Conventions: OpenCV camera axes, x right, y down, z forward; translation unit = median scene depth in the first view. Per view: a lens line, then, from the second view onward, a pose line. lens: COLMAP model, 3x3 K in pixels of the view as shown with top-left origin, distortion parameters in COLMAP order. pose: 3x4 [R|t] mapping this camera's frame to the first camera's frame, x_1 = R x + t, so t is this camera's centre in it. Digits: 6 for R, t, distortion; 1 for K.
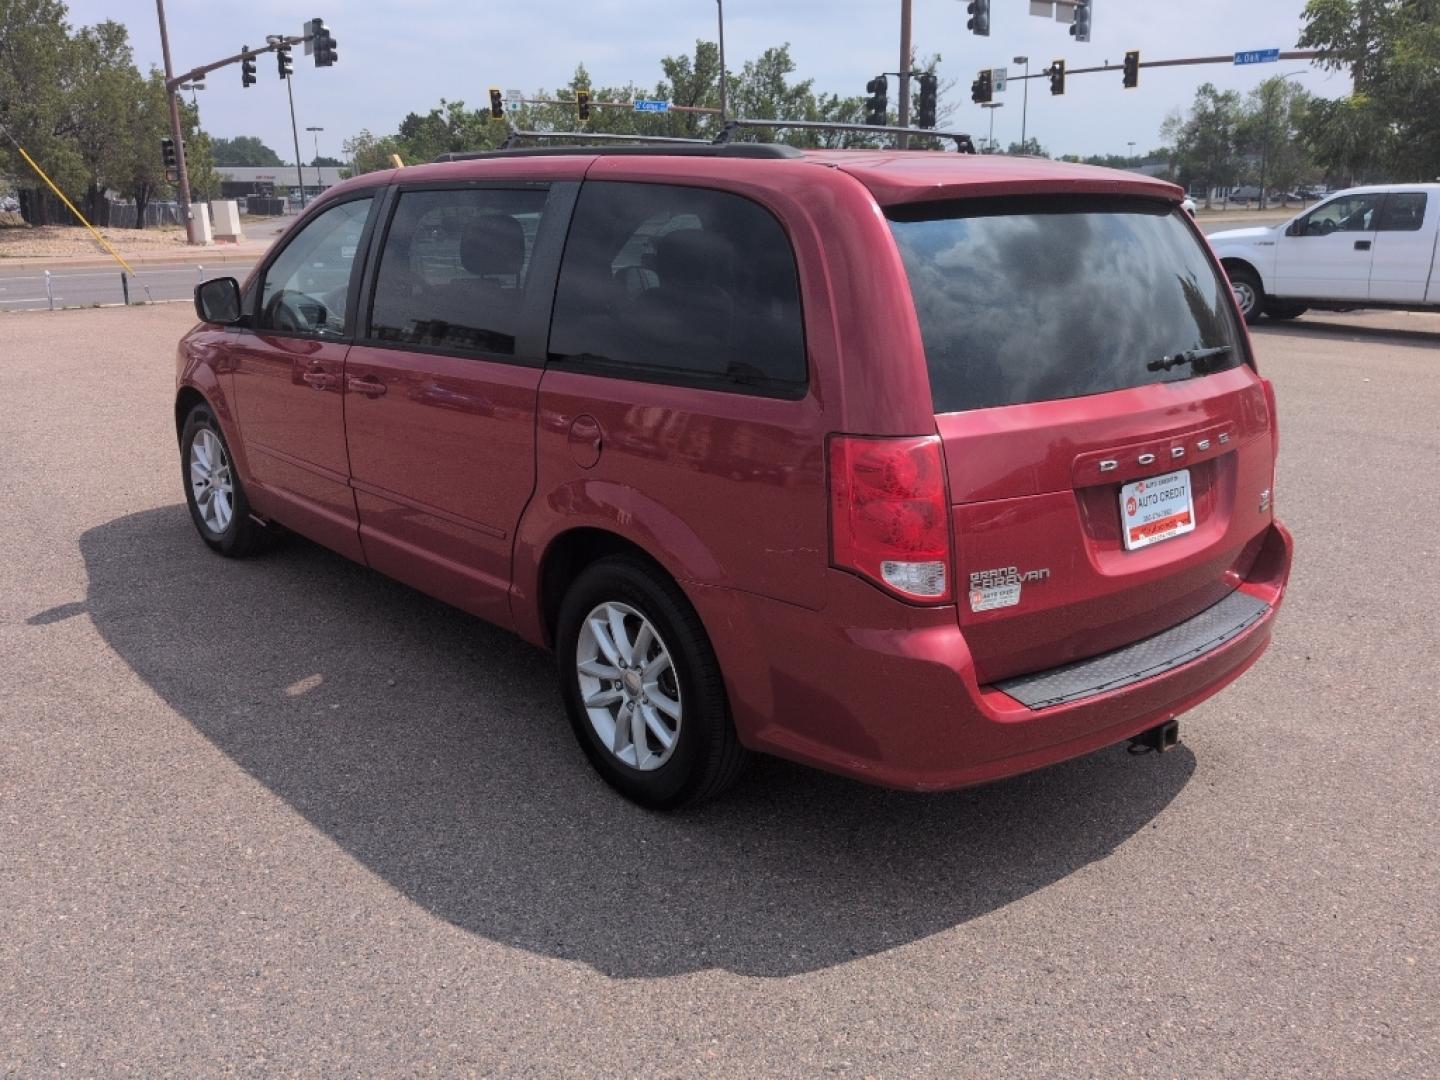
lens RADIAL K [[1231.0, 0, 719.0], [0, 1231.0, 535.2], [0, 0, 1]] dist [0.066898, -0.118893]
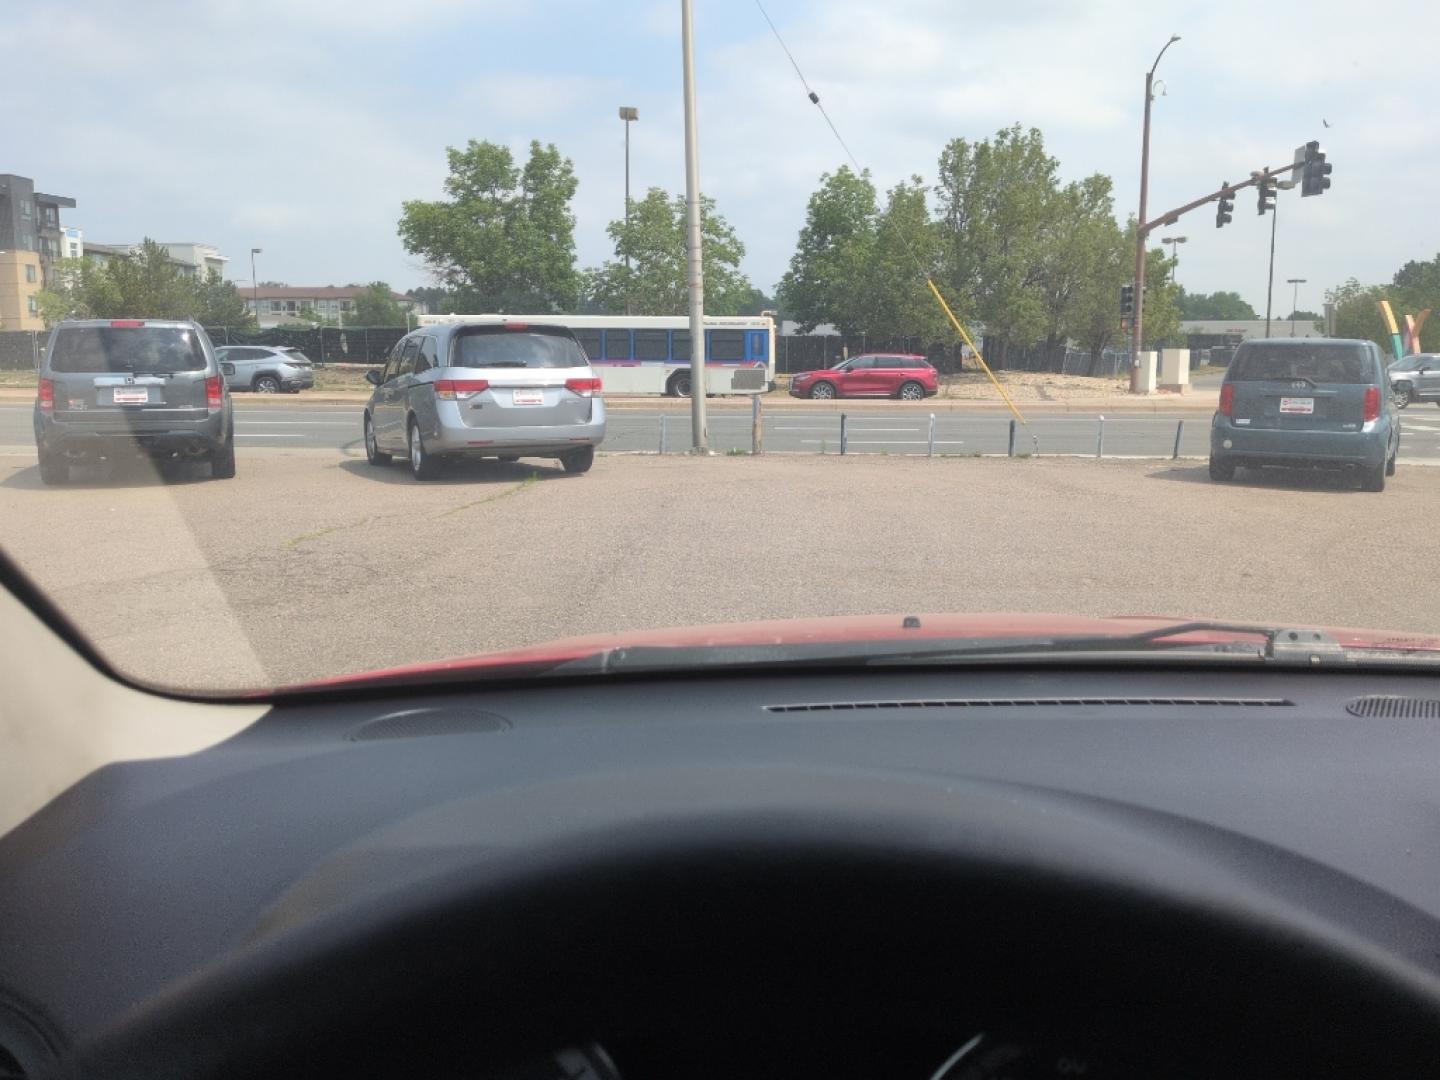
lens RADIAL K [[1210.5, 0, 716.6], [0, 1210.5, 552.0], [0, 0, 1]] dist [0.075235, -0.139901]
pose [[0.741011, 0.125810, -0.659602, -0.030463], [-0.192669, 0.980824, -0.029370, -0.027866], [0.643259, 0.148848, 0.751041, 0.120936]]
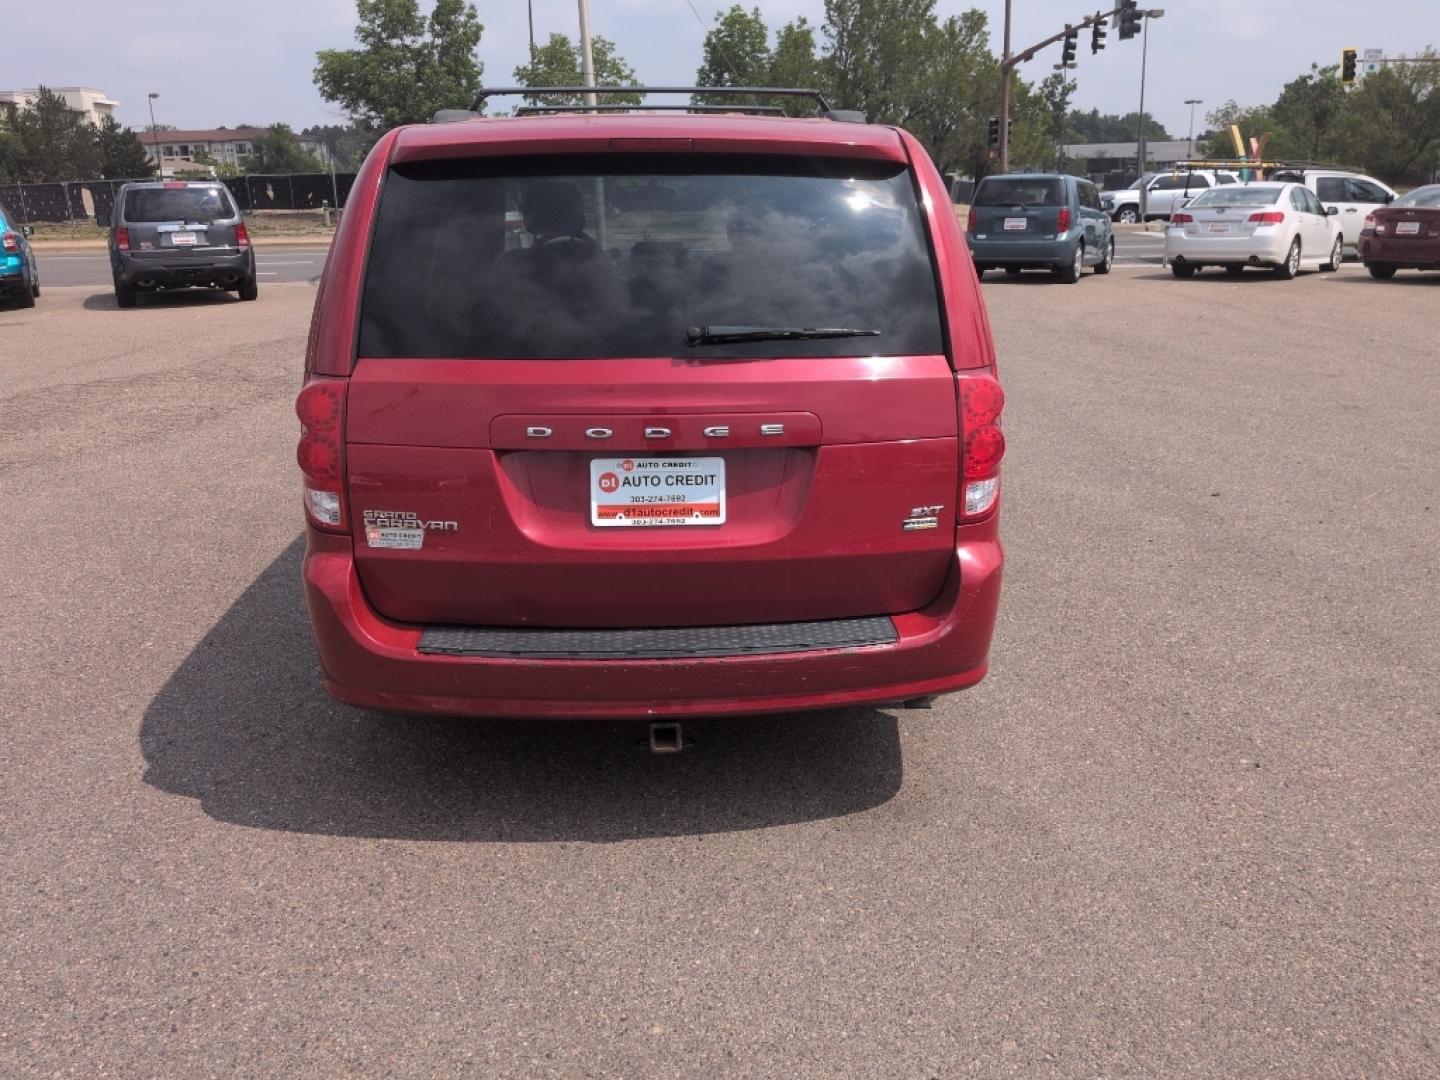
lens RADIAL K [[1231.0, 0, 719.0], [0, 1231.0, 535.2], [0, 0, 1]] dist [0.066898, -0.118893]
pose [[0.784924, 0.165831, -0.596988, 0.073769], [-0.154871, 0.985444, 0.070111, -0.004760], [0.599925, 0.037424, 0.799180, 0.022008]]
